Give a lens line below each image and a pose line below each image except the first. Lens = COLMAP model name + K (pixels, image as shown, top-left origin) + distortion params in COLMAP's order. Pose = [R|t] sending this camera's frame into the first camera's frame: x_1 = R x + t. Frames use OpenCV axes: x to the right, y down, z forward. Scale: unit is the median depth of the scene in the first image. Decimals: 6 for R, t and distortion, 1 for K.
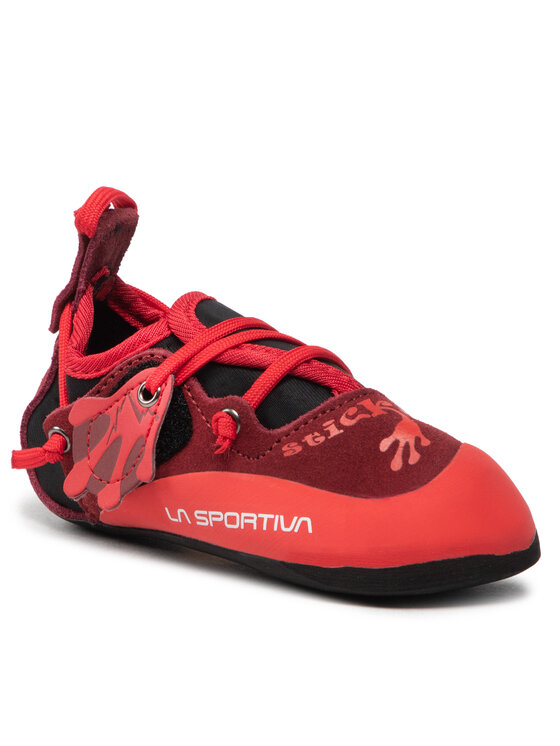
lens RADIAL K [[3556.4, 0, 280.0], [0, 3556.4, 373.1], [0, 0, 1]] dist [0.415186, 0.000000]
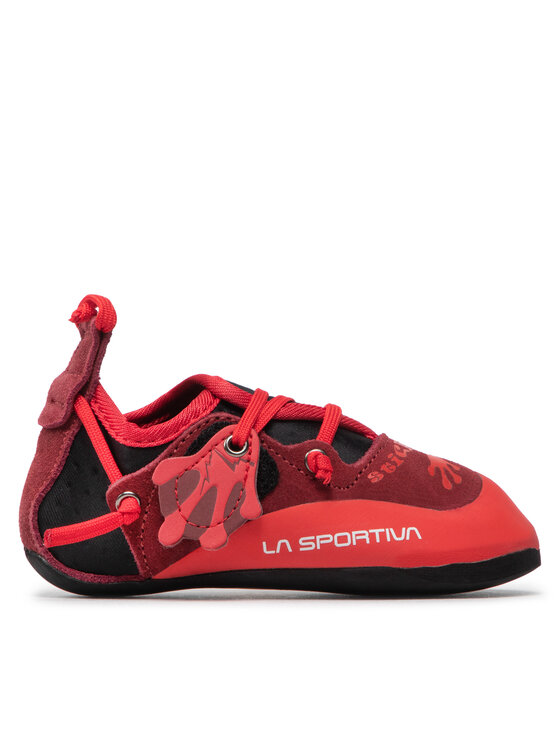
lens RADIAL K [[3556.4, 0, 279.8], [0, 3556.4, 372.9], [0, 0, 1]] dist [0.415186, 0.000000]
pose [[0.813680, -0.033400, 0.580352, -0.702367], [0.130320, 0.983418, -0.126117, 0.131345], [-0.566517, 0.178251, 0.804541, 0.058874]]
